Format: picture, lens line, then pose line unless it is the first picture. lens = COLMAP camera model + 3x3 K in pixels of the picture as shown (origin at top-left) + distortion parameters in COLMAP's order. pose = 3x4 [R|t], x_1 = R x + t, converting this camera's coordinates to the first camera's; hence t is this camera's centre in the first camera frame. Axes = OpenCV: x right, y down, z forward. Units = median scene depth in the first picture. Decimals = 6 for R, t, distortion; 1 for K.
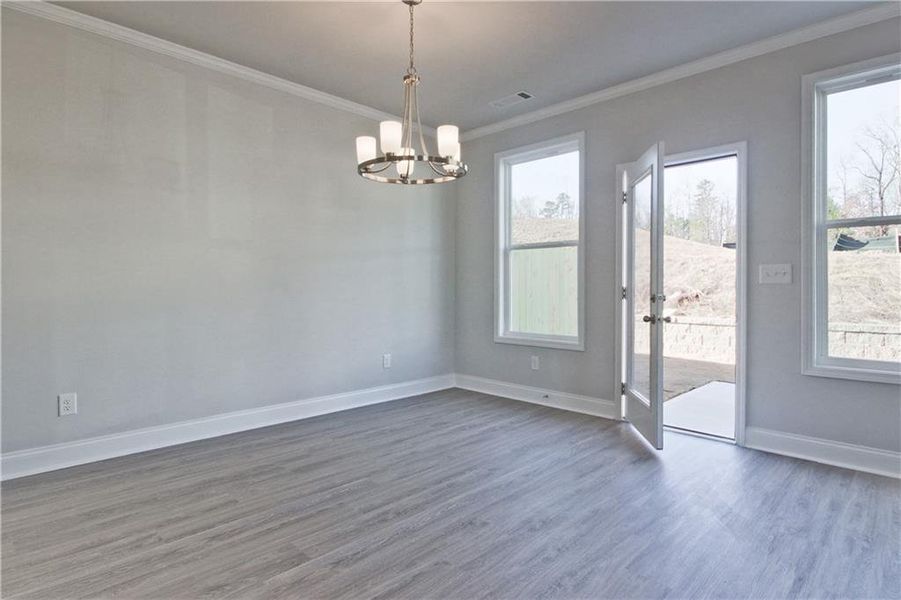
lens RADIAL K [[477.7, 0, 451.4], [0, 477.7, 278.9], [0, 0, 1]] dist [-0.001378, 0.000366]
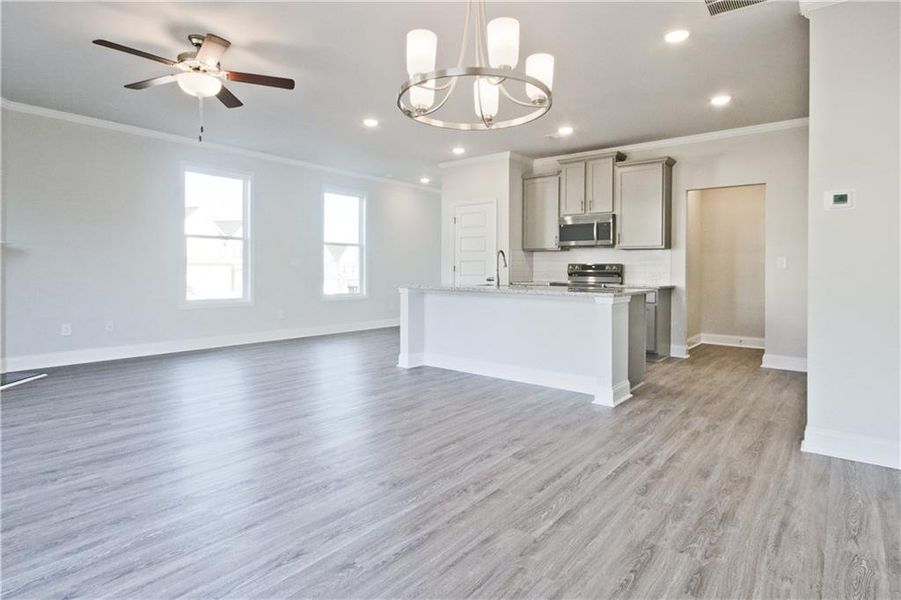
lens RADIAL K [[477.7, 0, 451.4], [0, 477.7, 278.9], [0, 0, 1]] dist [-0.001378, 0.000366]
pose [[-0.994856, -0.010627, -0.100736, 0.021375], [-0.010698, 0.999943, 0.000160, 0.034781], [0.100728, 0.001237, -0.994913, 1.689317]]
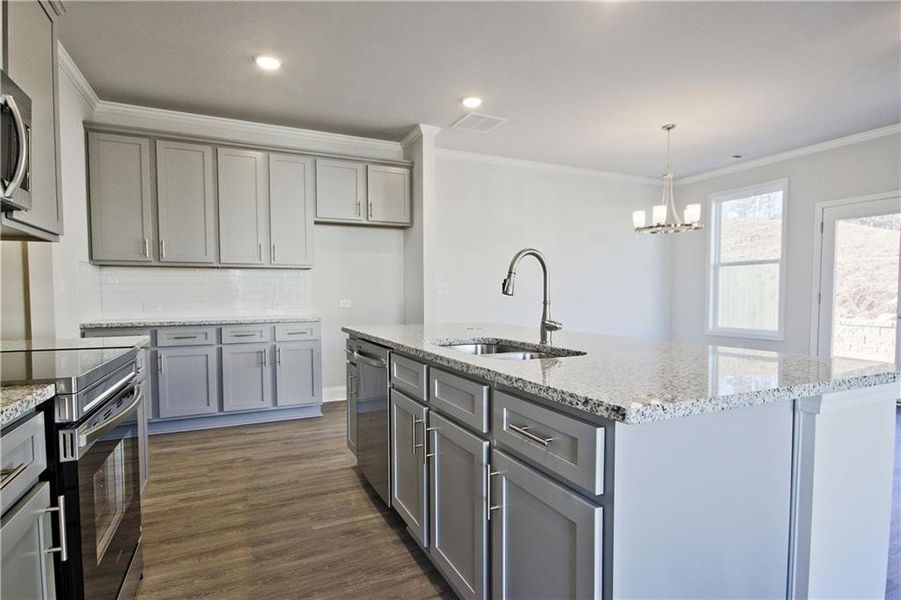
lens RADIAL K [[467.3, 0, 441.1], [0, 467.3, 302.8], [0, 0, 1]] dist [-0.003899, -0.000252]
pose [[0.933666, 0.012466, -0.357928, -0.234860], [0.007036, 0.998563, 0.053131, -0.057744], [0.358076, -0.052125, 0.932236, -0.867907]]
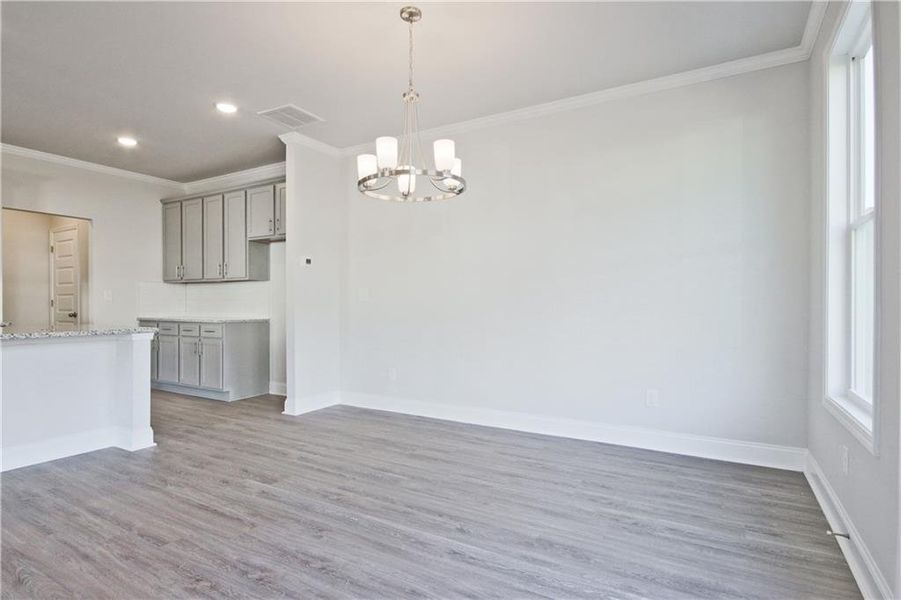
lens RADIAL K [[467.3, 0, 441.1], [0, 467.3, 302.8], [0, 0, 1]] dist [-0.003899, -0.000252]
pose [[0.241320, -0.007120, -0.970420, 0.878671], [0.016460, 0.999859, -0.003242, 0.020746], [0.970306, -0.015190, 0.241403, 0.820312]]
